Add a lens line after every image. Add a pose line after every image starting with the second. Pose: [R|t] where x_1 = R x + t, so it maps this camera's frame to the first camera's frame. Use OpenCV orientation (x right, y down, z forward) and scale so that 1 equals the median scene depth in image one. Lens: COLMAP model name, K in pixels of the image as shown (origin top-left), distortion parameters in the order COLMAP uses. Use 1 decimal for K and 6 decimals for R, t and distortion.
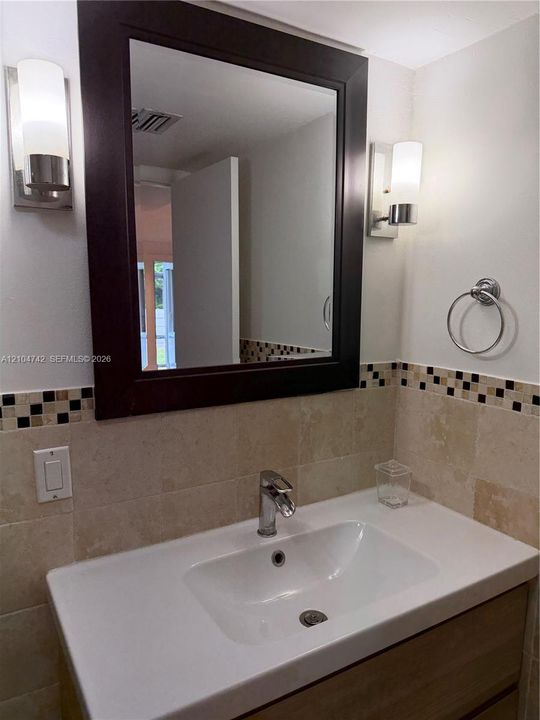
lens RADIAL K [[523.6, 0, 270.2], [0, 523.6, 372.0], [0, 0, 1]] dist [0.003655, -0.000499]
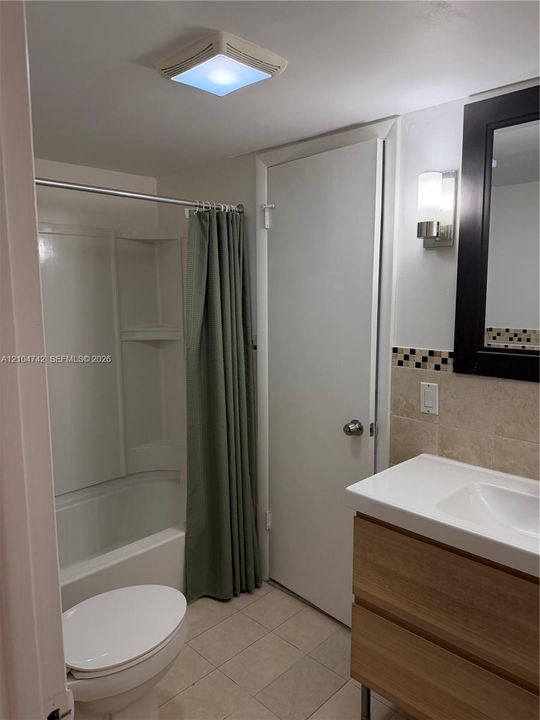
lens RADIAL K [[506.0, 0, 270.0], [0, 506.0, 360.0], [0, 0, 1]] dist [0.049563, -0.000735]
pose [[0.225777, 0.131541, -0.965257, 1.089763], [-0.124634, 0.986600, 0.105297, -0.042633], [0.966173, 0.096530, 0.239146, 0.073637]]
